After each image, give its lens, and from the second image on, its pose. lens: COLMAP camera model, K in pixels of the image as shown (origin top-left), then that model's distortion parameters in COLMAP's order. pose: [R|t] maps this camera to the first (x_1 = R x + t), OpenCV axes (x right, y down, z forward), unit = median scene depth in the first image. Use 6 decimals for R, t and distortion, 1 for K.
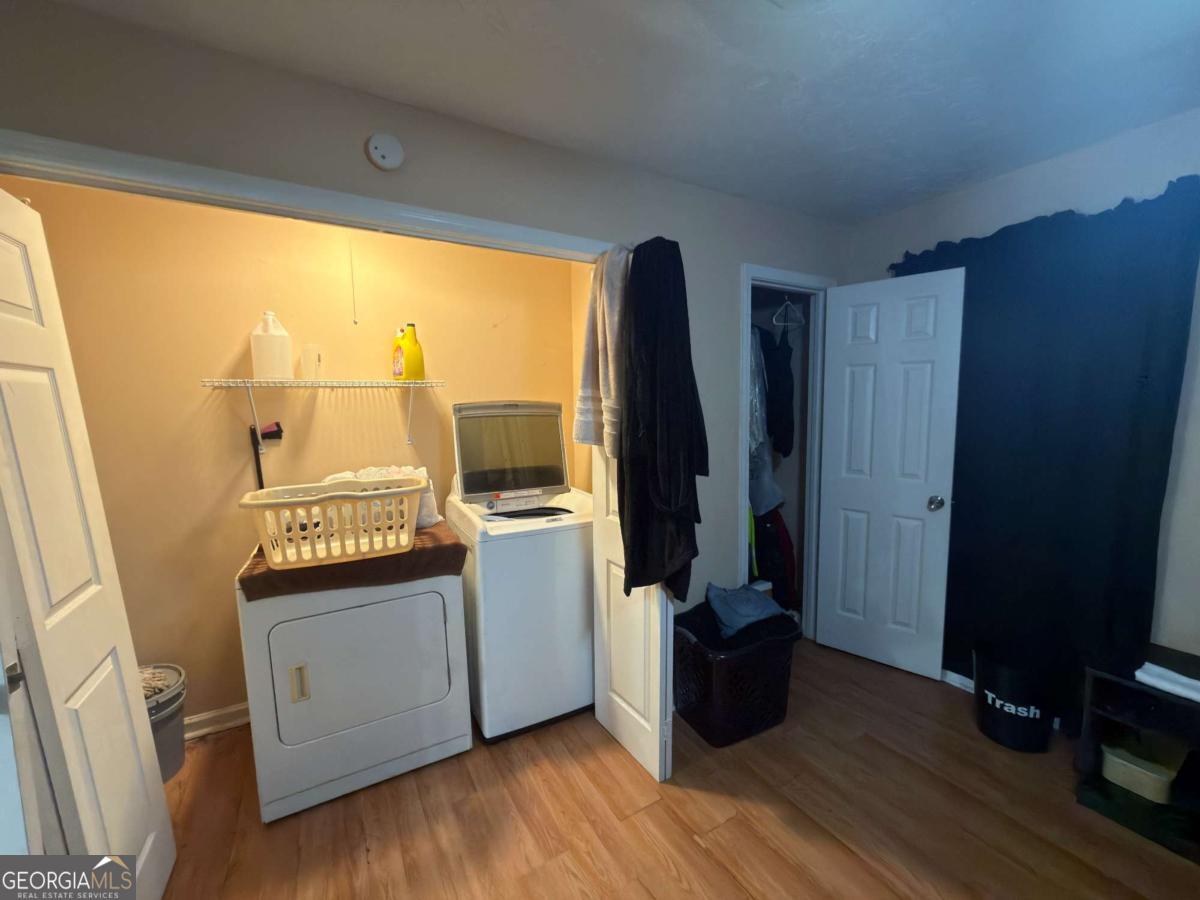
lens RADIAL K [[478.8, 0, 600.9], [0, 478.8, 453.2], [0, 0, 1]] dist [-0.000735, 0.000336]
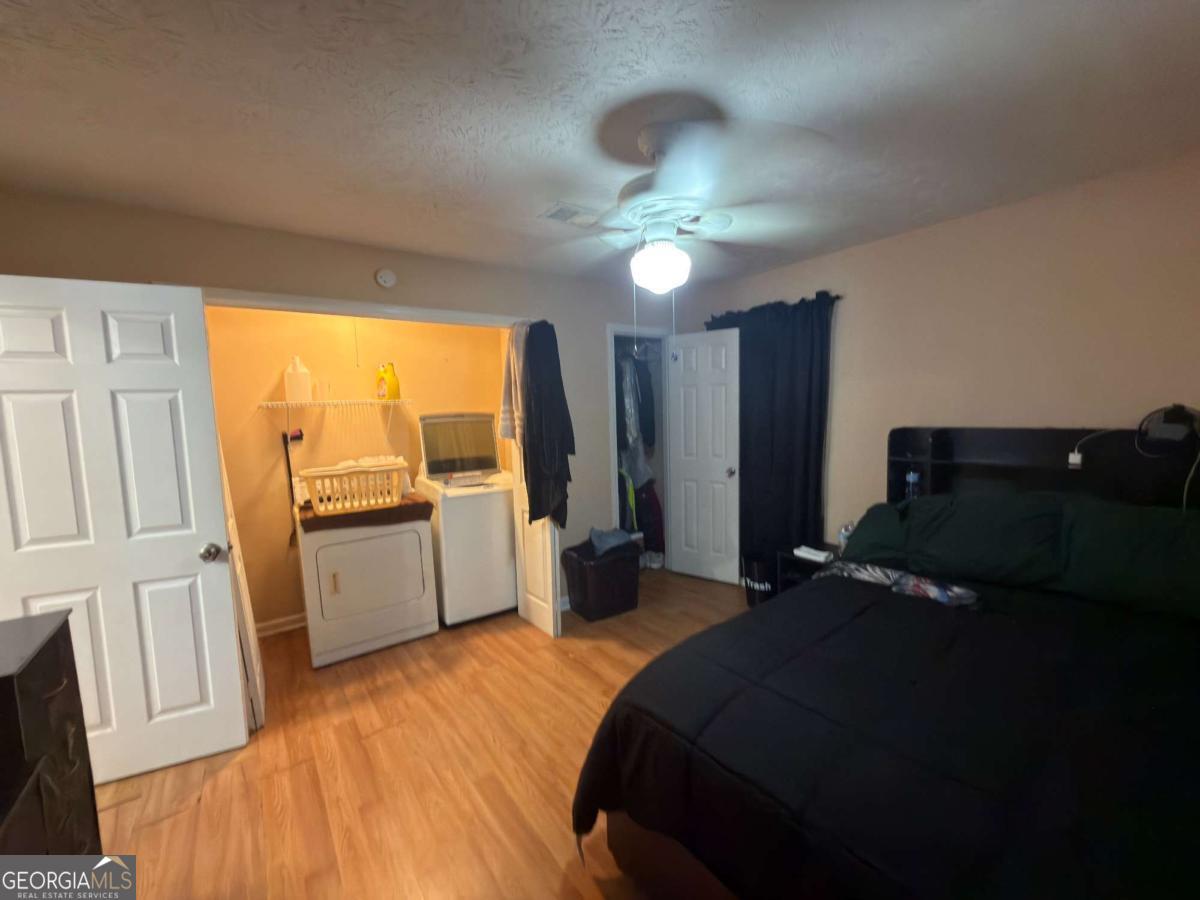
lens RADIAL K [[478.8, 0, 597.0], [0, 478.8, 451.2], [0, 0, 1]] dist [-0.000735, 0.000336]
pose [[0.994769, -0.022085, 0.099737, 0.108131], [0.023257, 0.999673, -0.010611, 0.045185], [-0.099470, 0.012876, 0.994957, -0.634128]]
